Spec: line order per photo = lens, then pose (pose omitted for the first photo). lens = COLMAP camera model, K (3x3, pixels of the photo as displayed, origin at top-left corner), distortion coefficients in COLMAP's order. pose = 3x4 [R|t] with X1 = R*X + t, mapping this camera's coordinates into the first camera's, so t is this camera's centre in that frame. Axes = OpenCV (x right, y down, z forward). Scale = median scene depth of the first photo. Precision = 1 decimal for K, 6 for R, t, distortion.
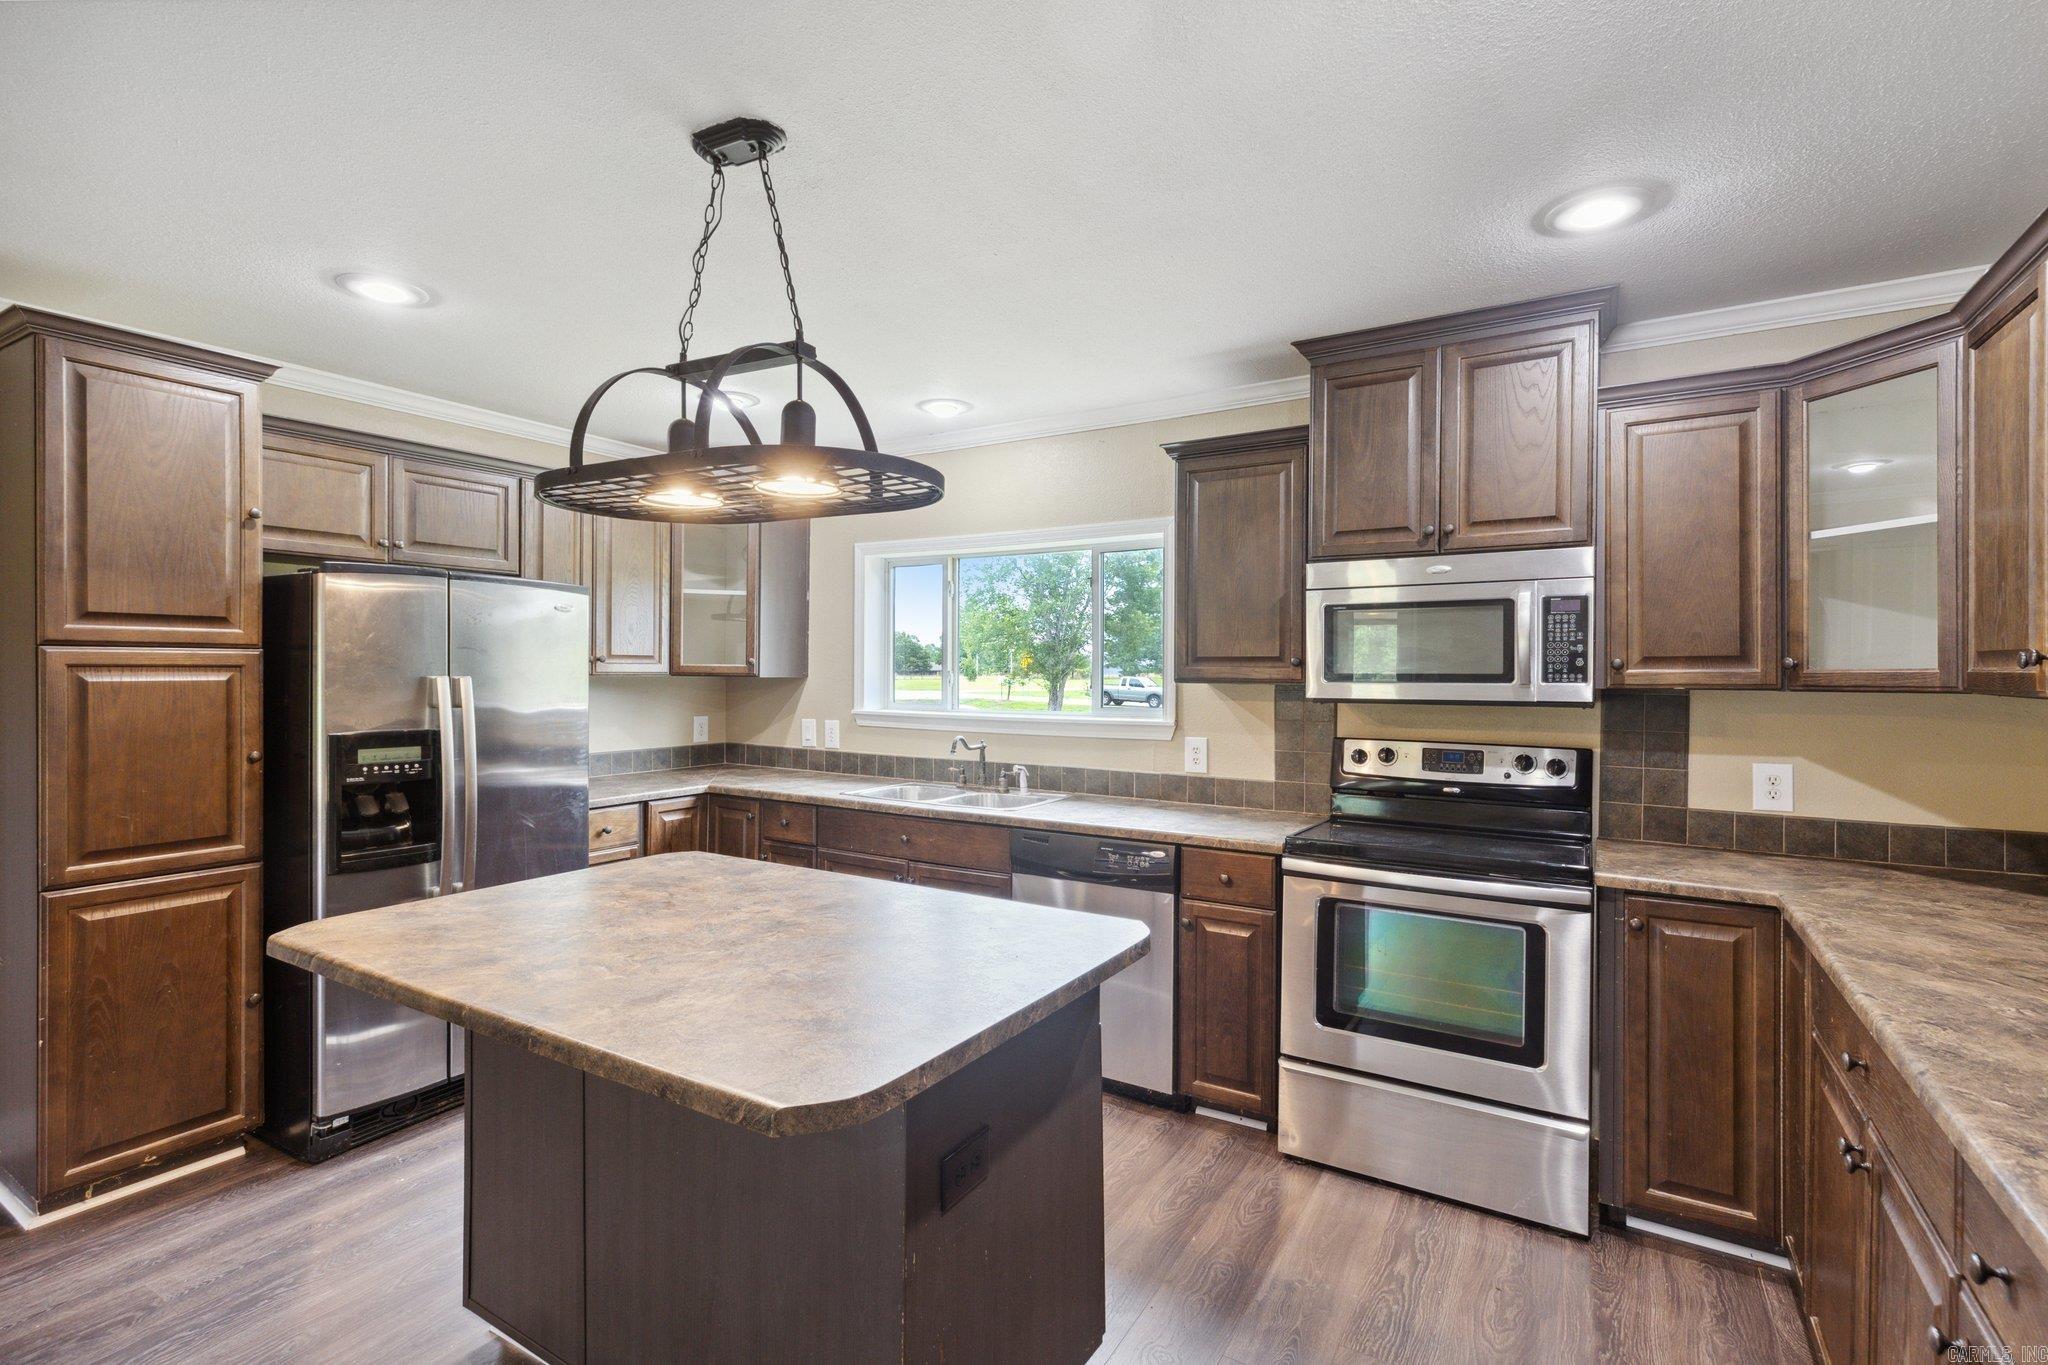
lens RADIAL K [[935.2, 0, 1023.3], [0, 935.2, 678.2], [0, 0, 1]] dist [0.001043, 0.000844]
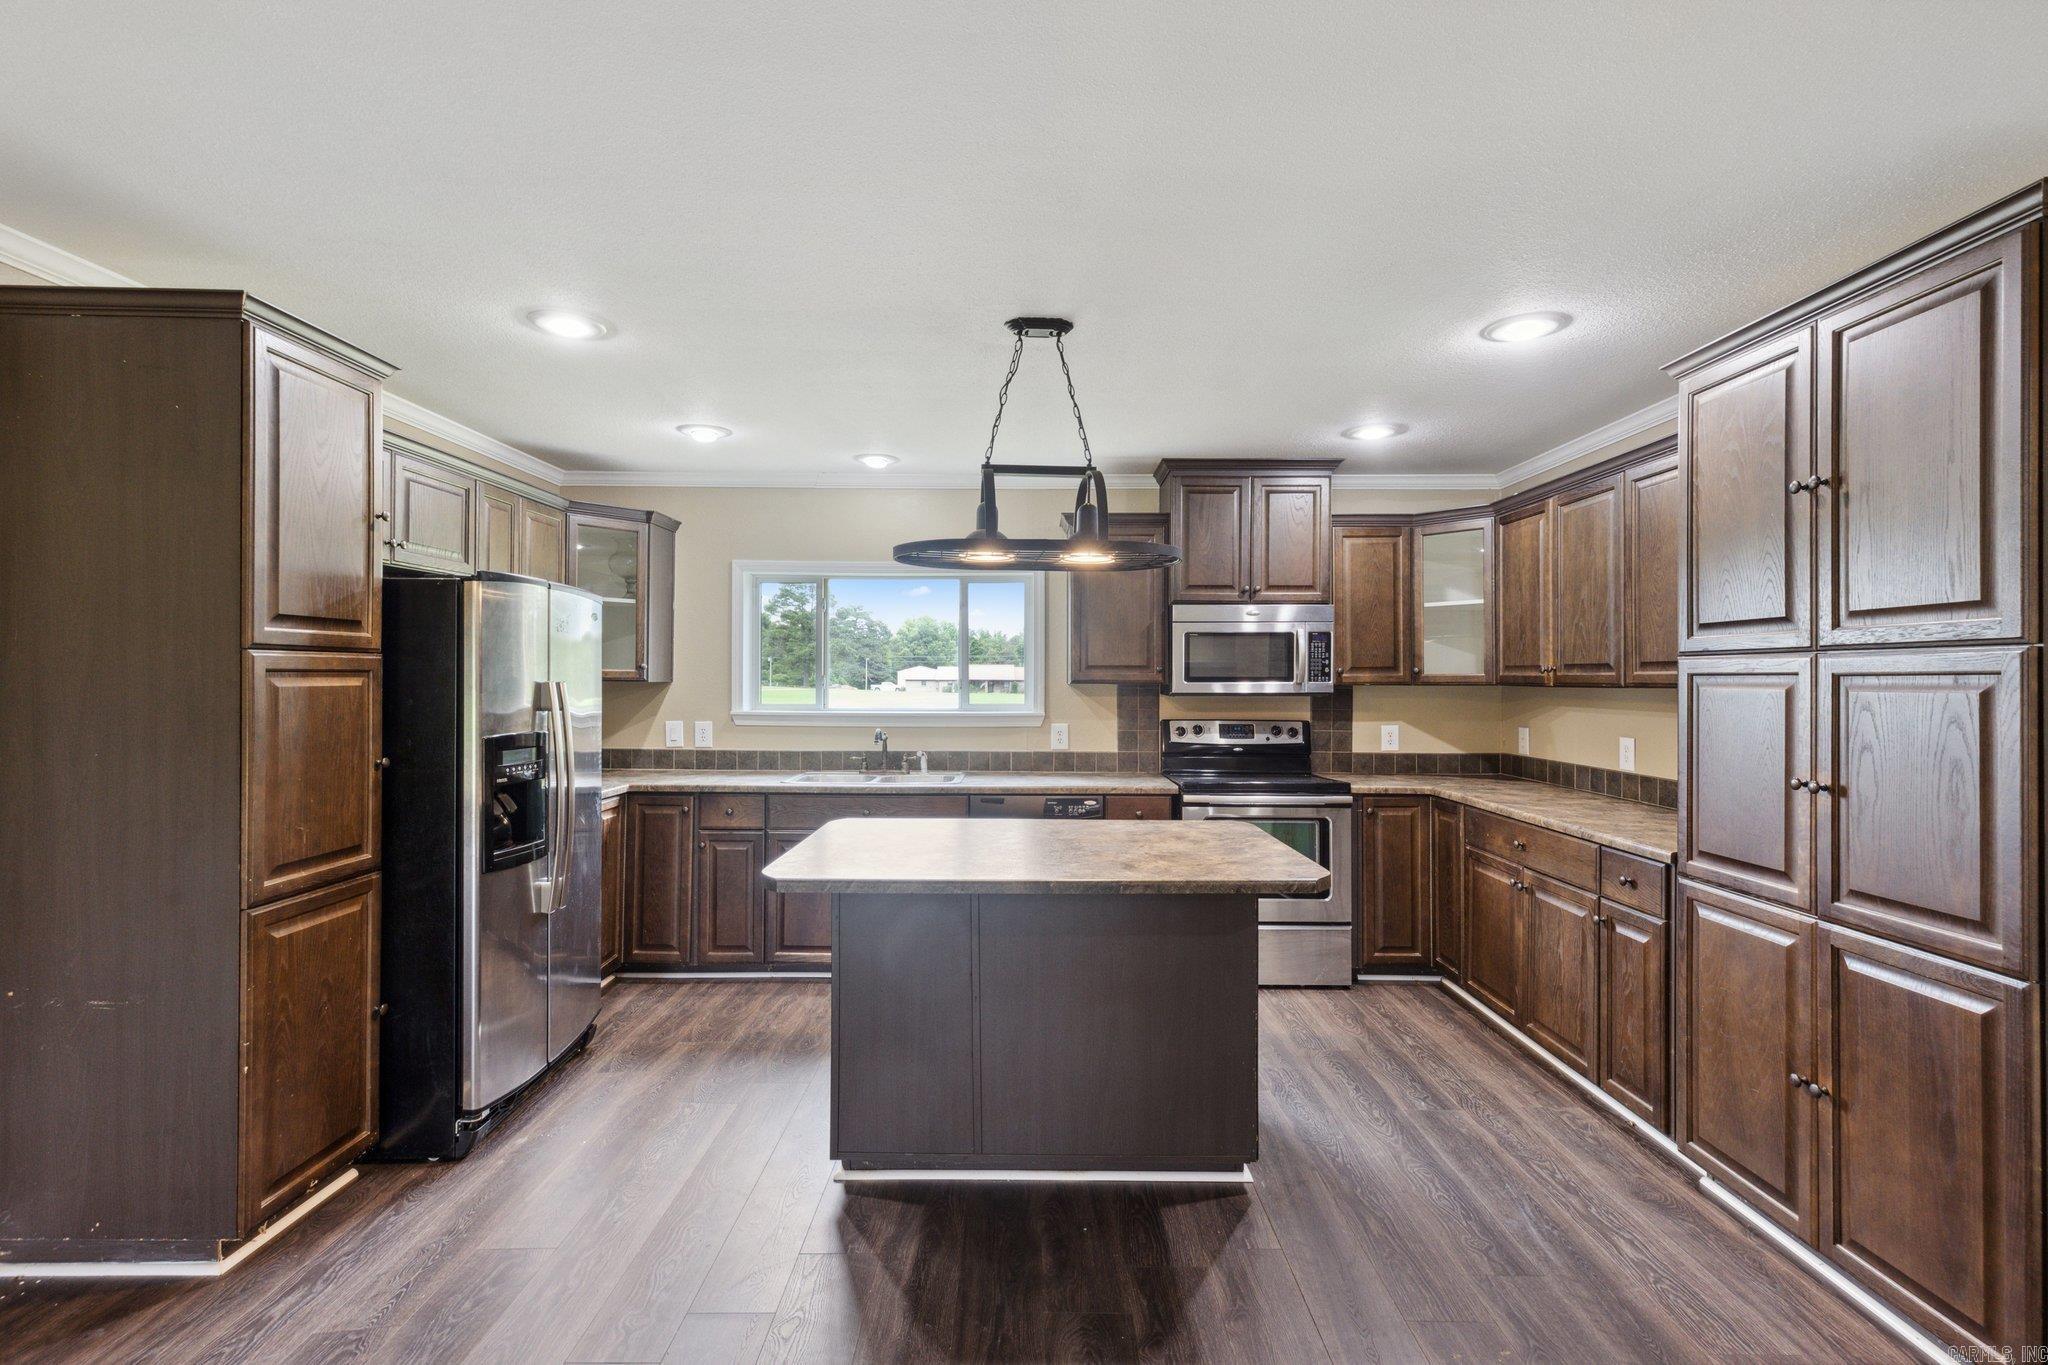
lens RADIAL K [[935.2, 0, 1027.1], [0, 935.2, 678.6], [0, 0, 1]] dist [0.001043, 0.000844]
pose [[0.852846, -0.002807, 0.522155, -0.754402], [0.005043, 0.999983, -0.002861, 0.001192], [-0.522138, 0.005073, 0.852846, -0.191048]]
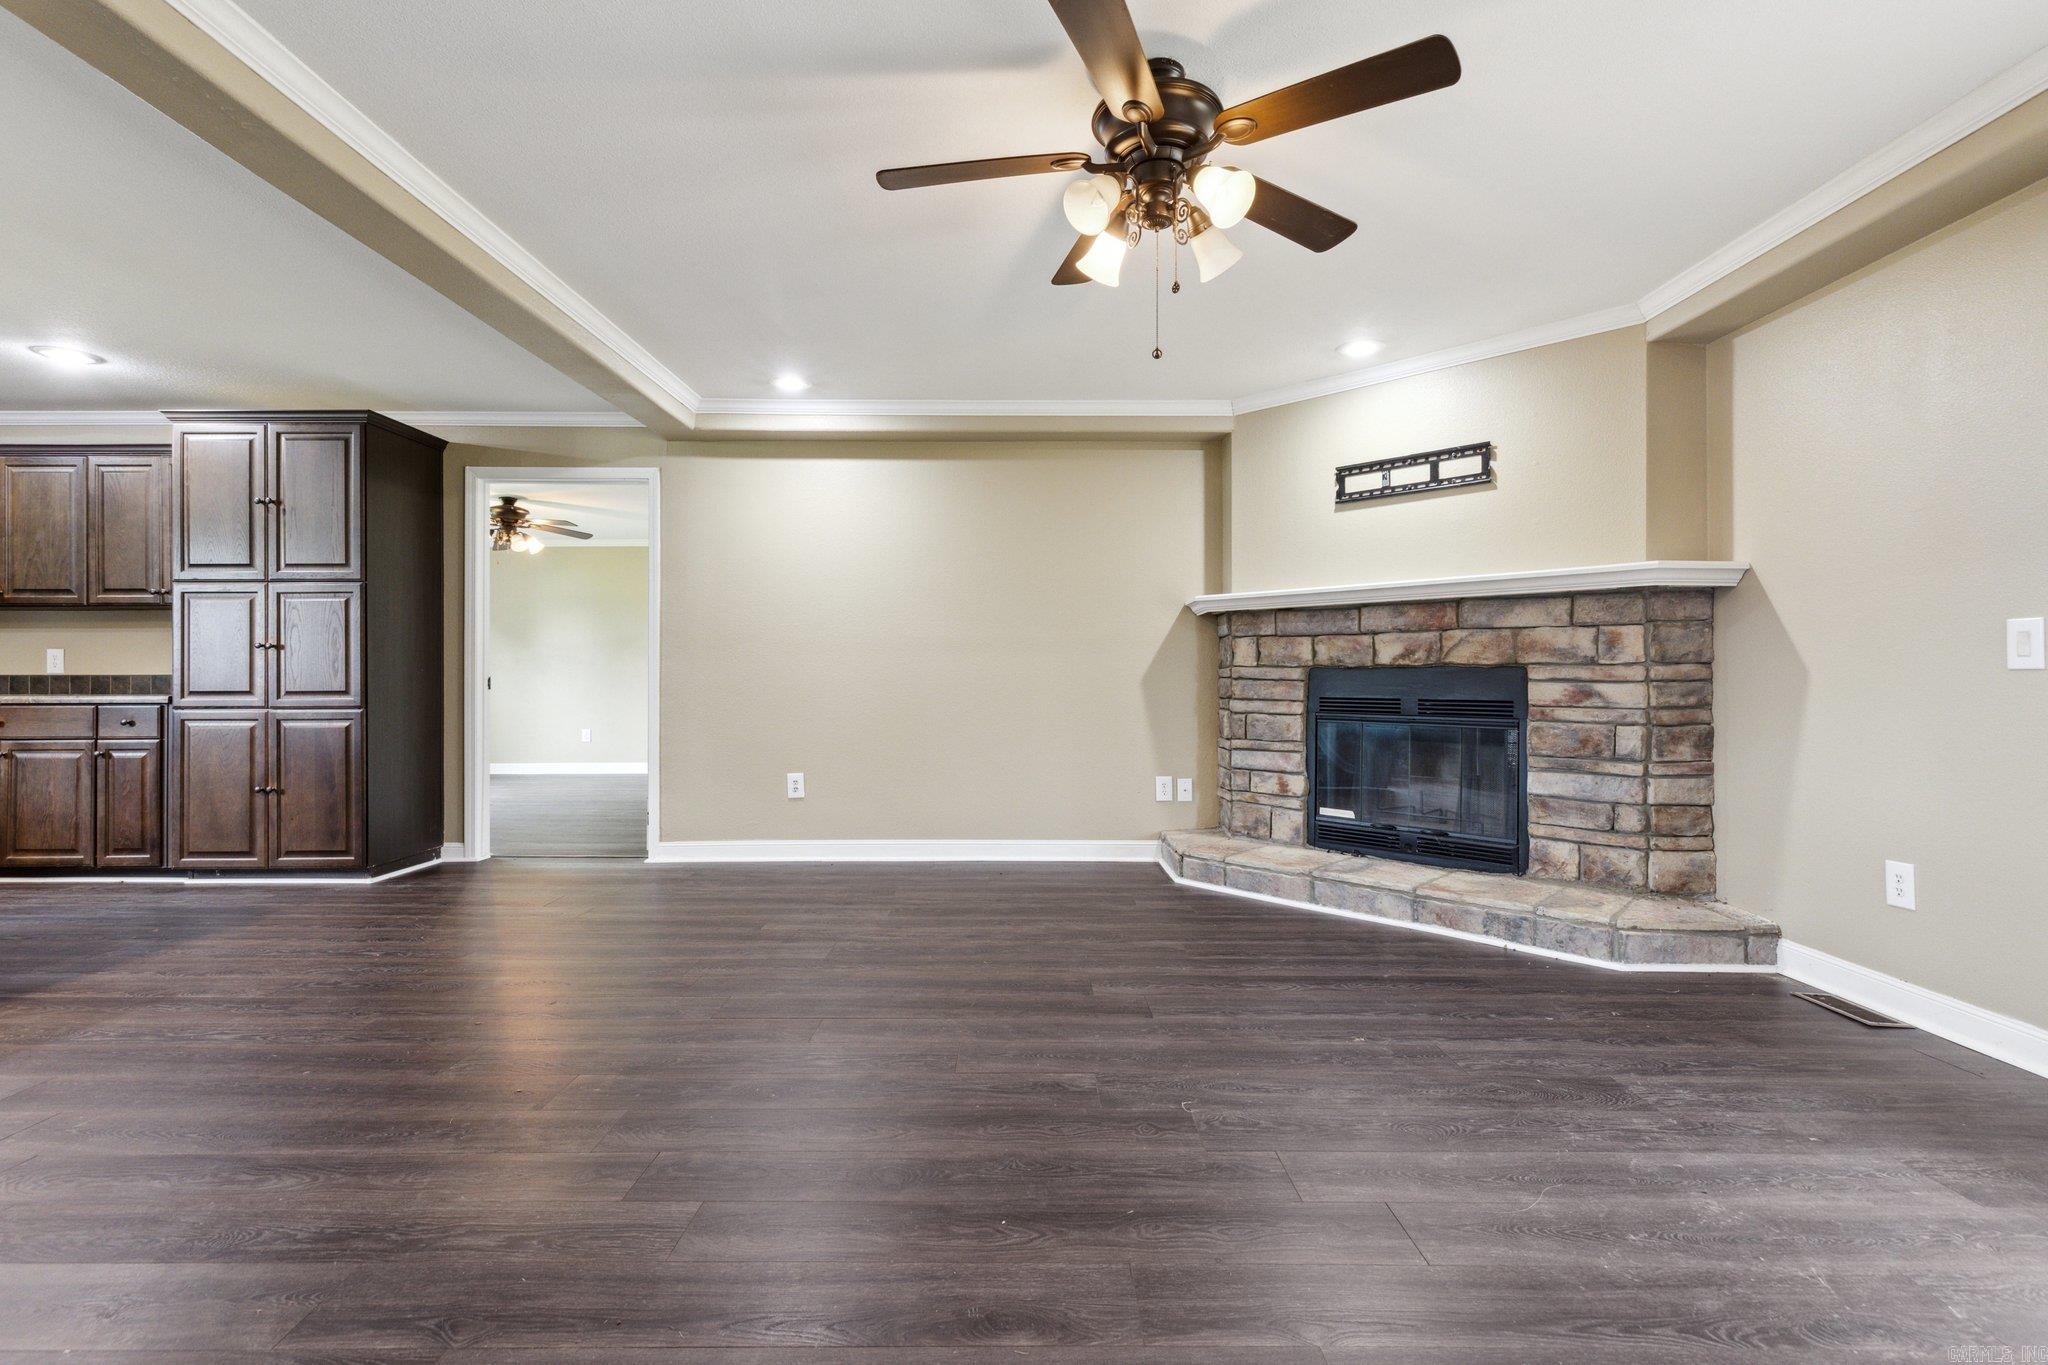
lens RADIAL K [[935.2, 0, 1020.7], [0, 935.2, 677.9], [0, 0, 1]] dist [0.001043, 0.000844]
pose [[-0.521240, -0.002464, 0.853407, -1.952448], [0.002159, 0.999989, 0.004206, 0.154595], [-0.853407, 0.004035, -0.521229, -0.133901]]
